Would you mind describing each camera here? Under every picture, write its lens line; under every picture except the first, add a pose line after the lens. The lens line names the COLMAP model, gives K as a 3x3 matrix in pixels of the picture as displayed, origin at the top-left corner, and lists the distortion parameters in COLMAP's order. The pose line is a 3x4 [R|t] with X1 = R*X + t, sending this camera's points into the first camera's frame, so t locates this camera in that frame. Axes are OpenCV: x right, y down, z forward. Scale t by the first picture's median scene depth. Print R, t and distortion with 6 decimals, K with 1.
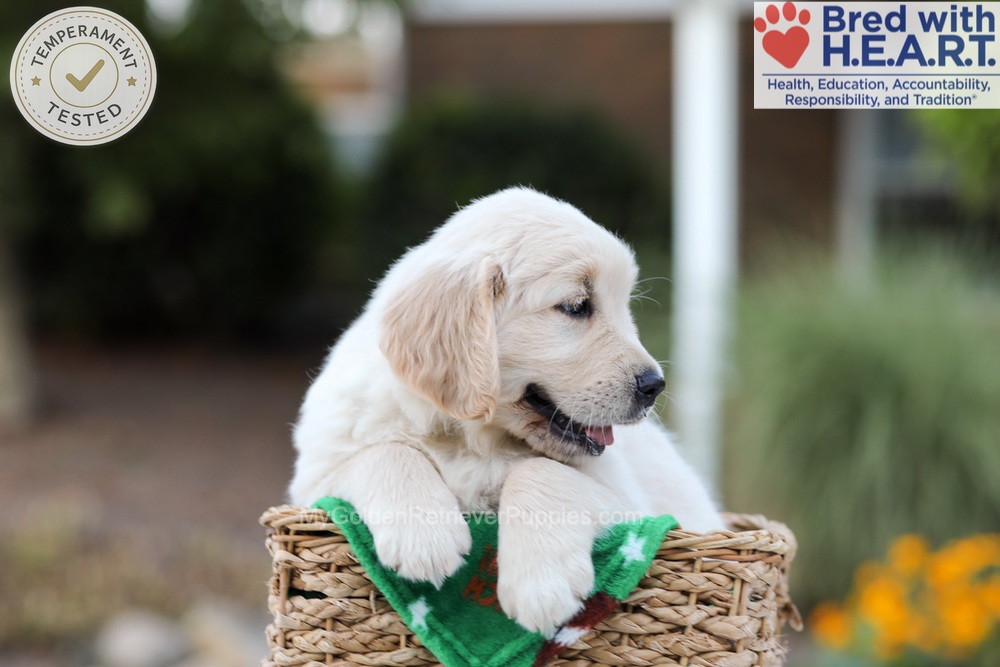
lens RADIAL K [[2809.4, 0, 486.2], [0, 2809.4, 308.7], [0, 0, 1]] dist [0.172849, 0.000000]
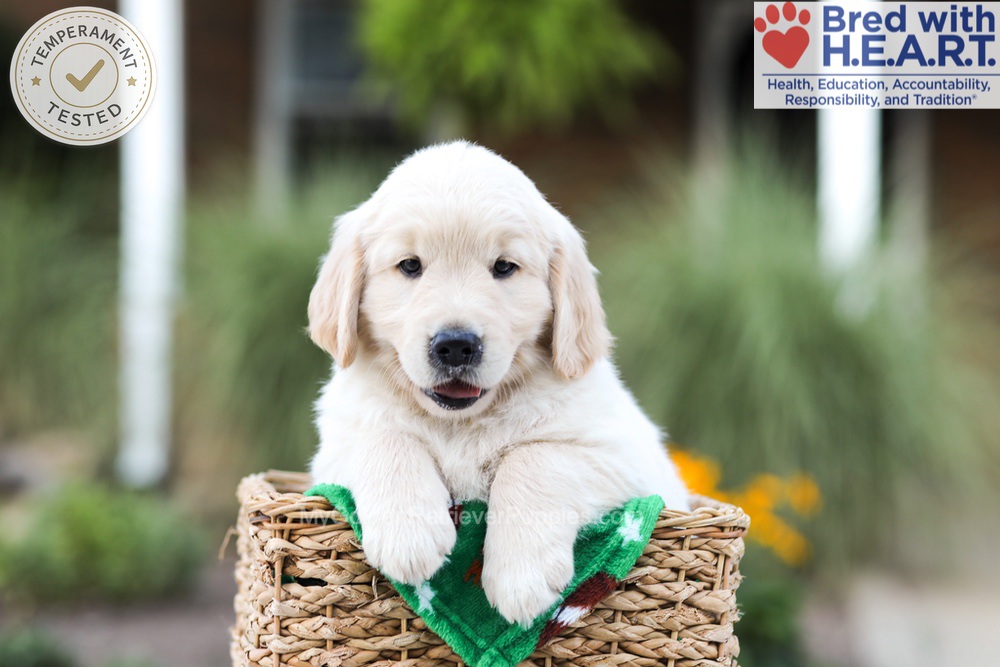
lens RADIAL K [[2809.4, 0, 509.8], [0, 2809.4, 329.4], [0, 0, 1]] dist [0.172849, 0.000000]
pose [[0.964047, -0.007860, 0.265616, -0.262672], [-0.003667, 0.999074, 0.042871, -0.031910], [-0.265707, -0.042303, 0.963125, 0.020052]]
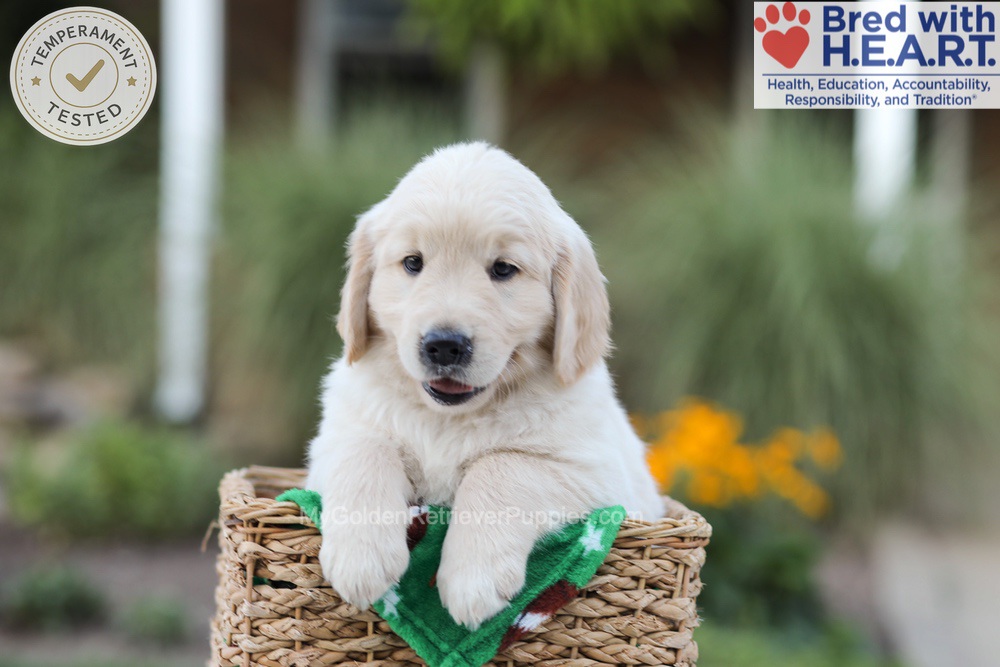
lens RADIAL K [[2809.4, 0, 509.6], [0, 2809.4, 336.3], [0, 0, 1]] dist [0.172849, 0.000000]
pose [[0.969355, 0.001660, 0.245660, -0.238375], [-0.020761, 0.996953, 0.075186, -0.070216], [-0.244787, -0.077982, 0.966436, -0.015582]]
